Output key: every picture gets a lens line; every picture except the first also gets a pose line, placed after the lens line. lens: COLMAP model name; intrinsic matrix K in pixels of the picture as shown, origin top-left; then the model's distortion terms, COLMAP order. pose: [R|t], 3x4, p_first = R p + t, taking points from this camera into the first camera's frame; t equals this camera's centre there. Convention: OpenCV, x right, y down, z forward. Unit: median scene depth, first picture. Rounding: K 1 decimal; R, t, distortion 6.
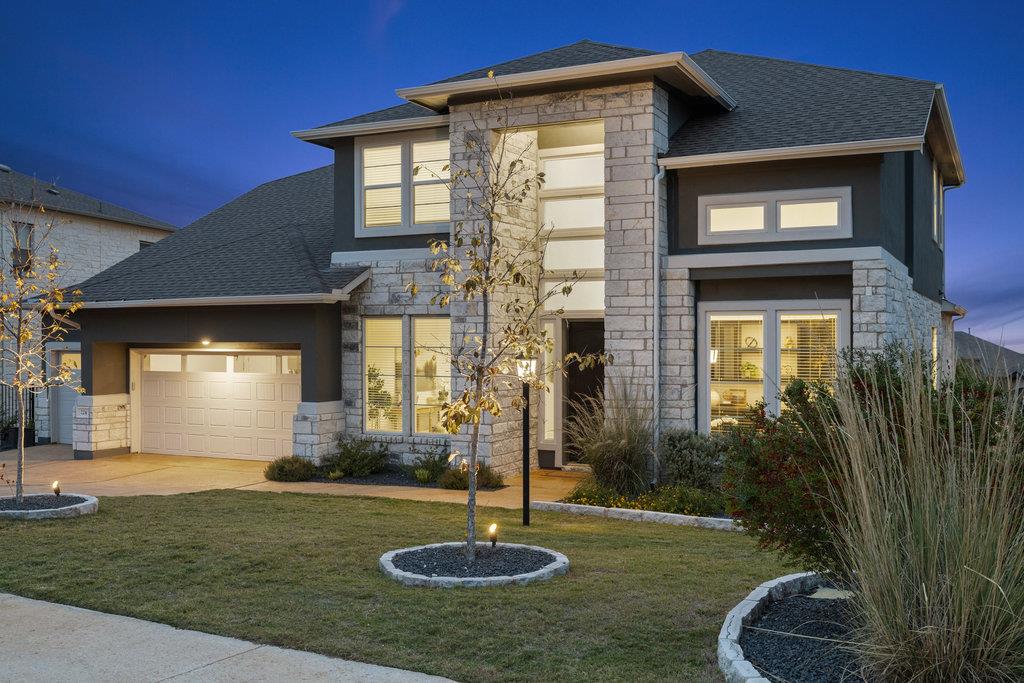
lens RADIAL K [[1014.1, 0, 511.1], [0, 1014.1, 340.6], [0, 0, 1]] dist [-0.003391, 0.000000]
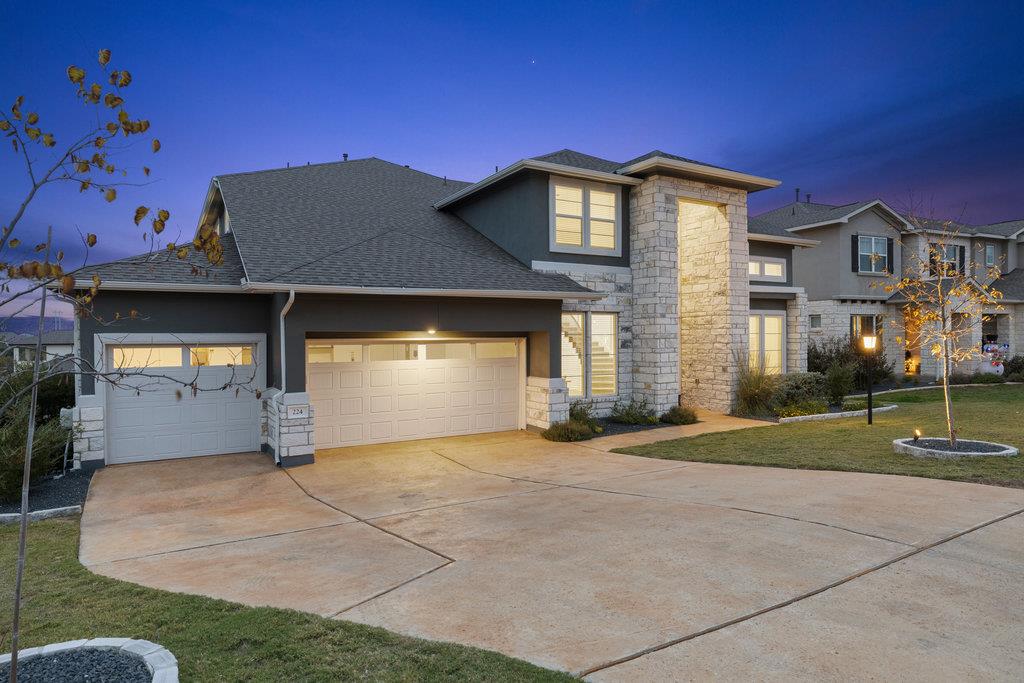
lens RADIAL K [[605.2, 0, 511.7], [0, 605.2, 341.5], [0, 0, 1]] dist [0.008553, 0.000718]
pose [[0.531612, -0.010473, 0.846924, -0.860234], [0.008872, 0.999938, 0.006797, 0.009367], [-0.846942, 0.003900, 0.531671, 0.638085]]
